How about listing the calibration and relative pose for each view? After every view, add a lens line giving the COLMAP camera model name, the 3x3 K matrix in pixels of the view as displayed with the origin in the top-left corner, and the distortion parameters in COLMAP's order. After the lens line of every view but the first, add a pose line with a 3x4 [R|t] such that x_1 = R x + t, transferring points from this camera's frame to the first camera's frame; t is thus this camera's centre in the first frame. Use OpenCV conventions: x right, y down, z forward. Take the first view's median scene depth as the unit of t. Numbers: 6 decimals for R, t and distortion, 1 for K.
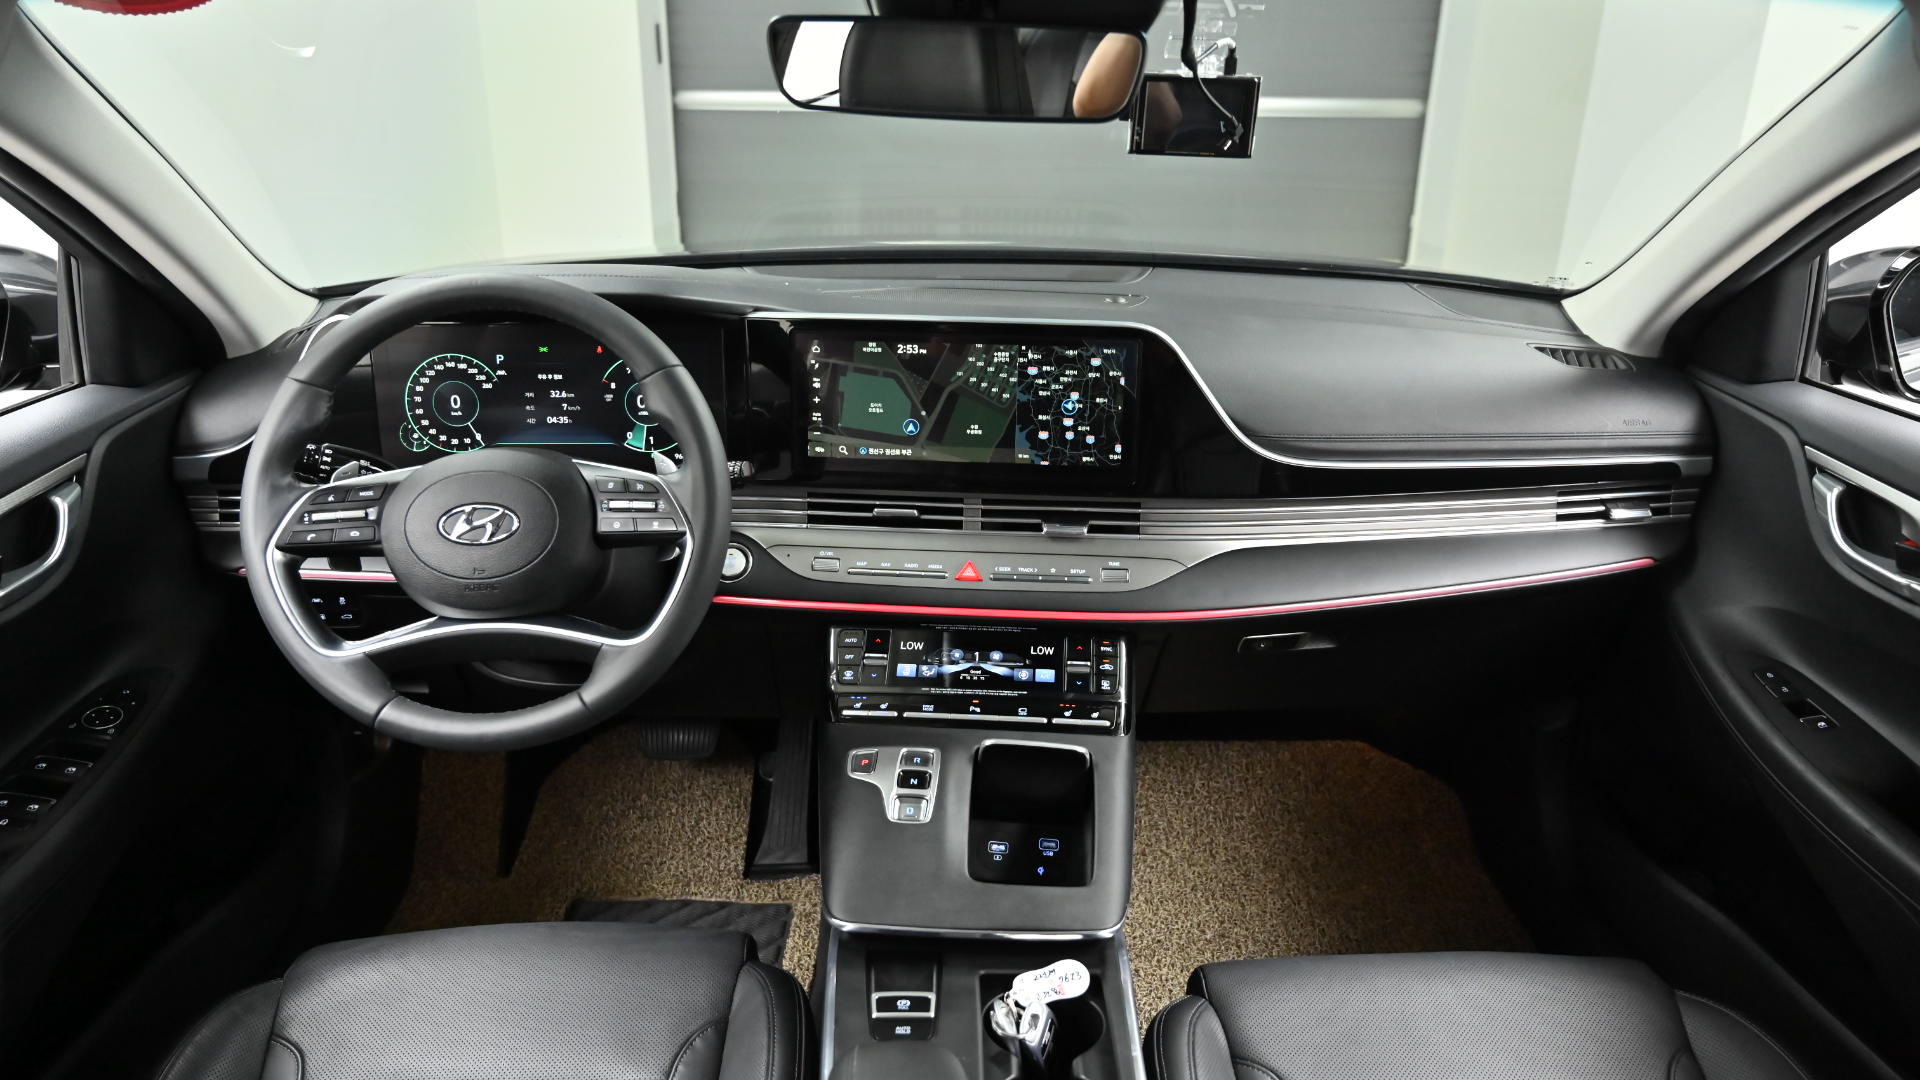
lens RADIAL K [[1295.8, 0, 960.0], [0, 1295.8, 540.0], [0, 0, 1]] dist [-0.002817, 0.000413]
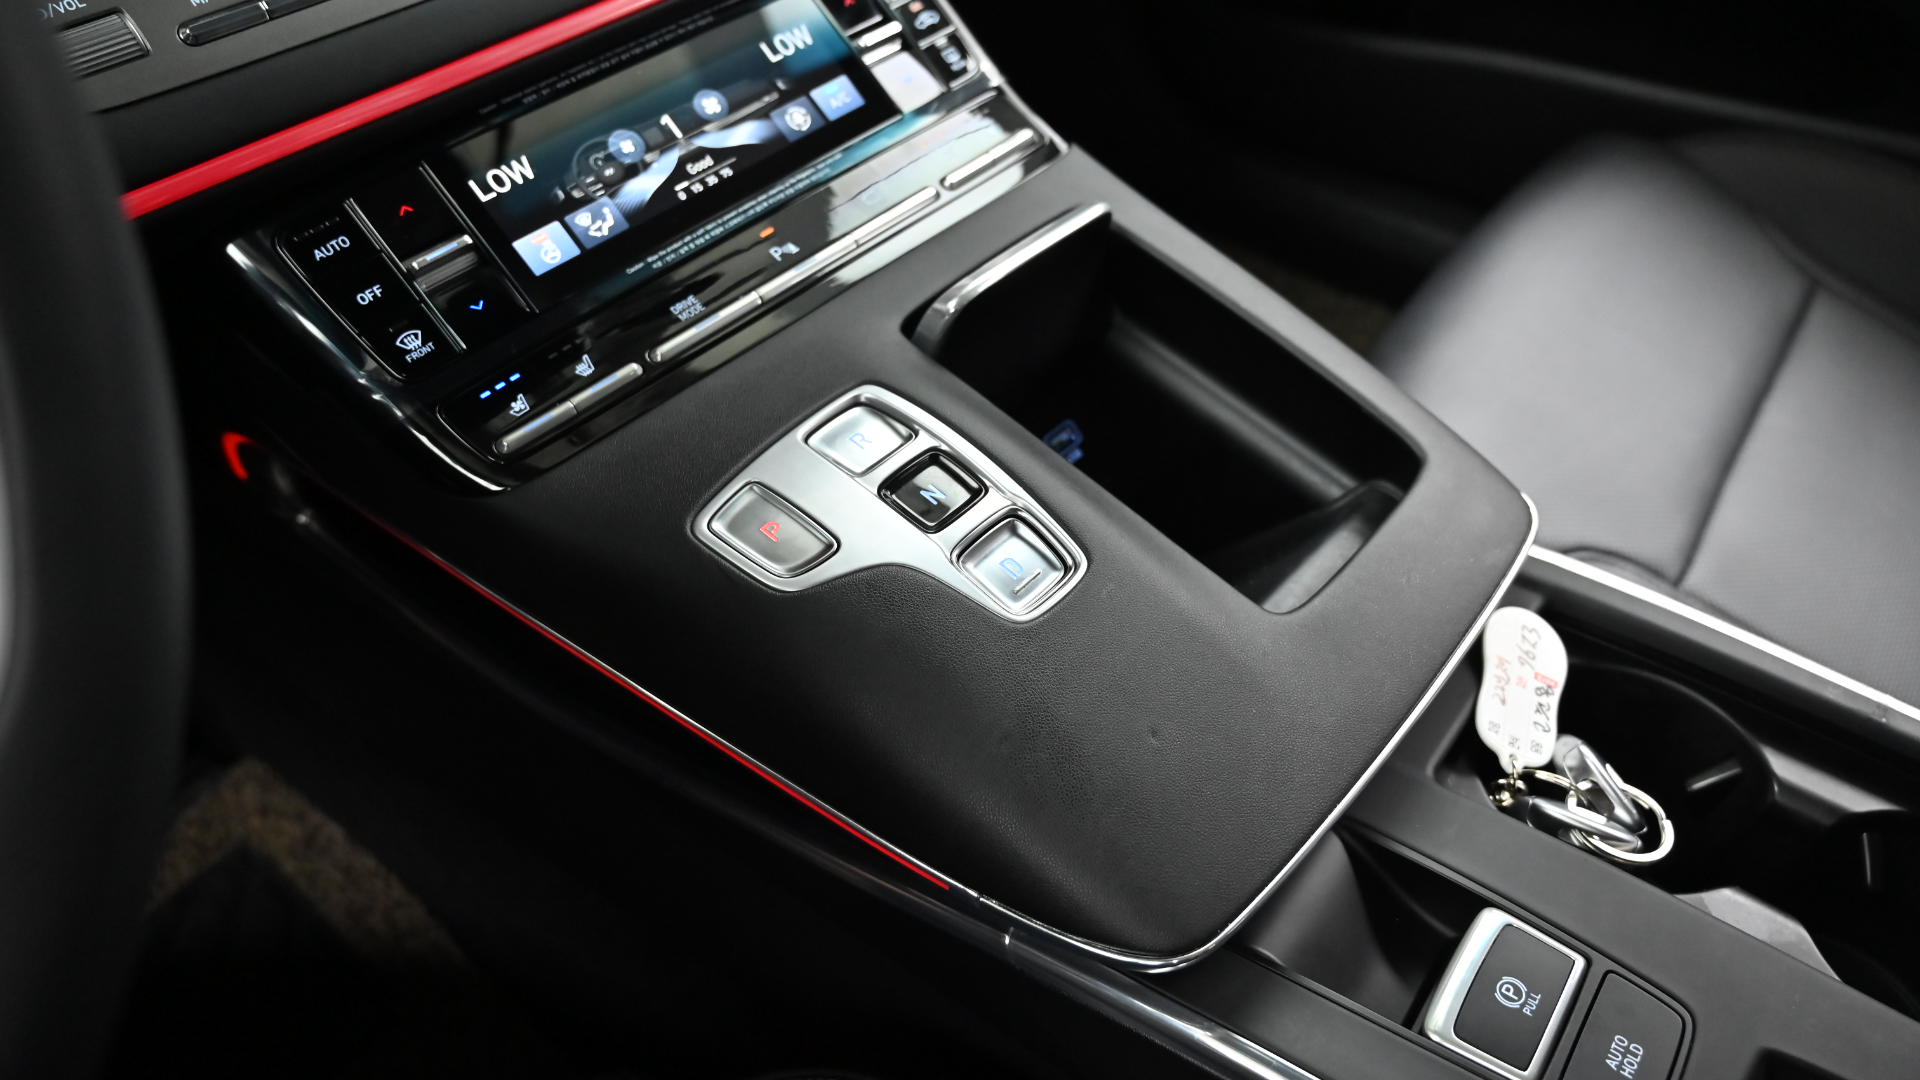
lens RADIAL K [[1295.8, 0, 960.0], [0, 1295.8, 540.0], [0, 0, 1]] dist [-0.002817, 0.000413]
pose [[0.619109, -0.582363, 0.526838, -0.200084], [0.285872, 0.791971, 0.539499, 0.007745], [-0.731424, -0.183400, 0.656797, 0.680741]]
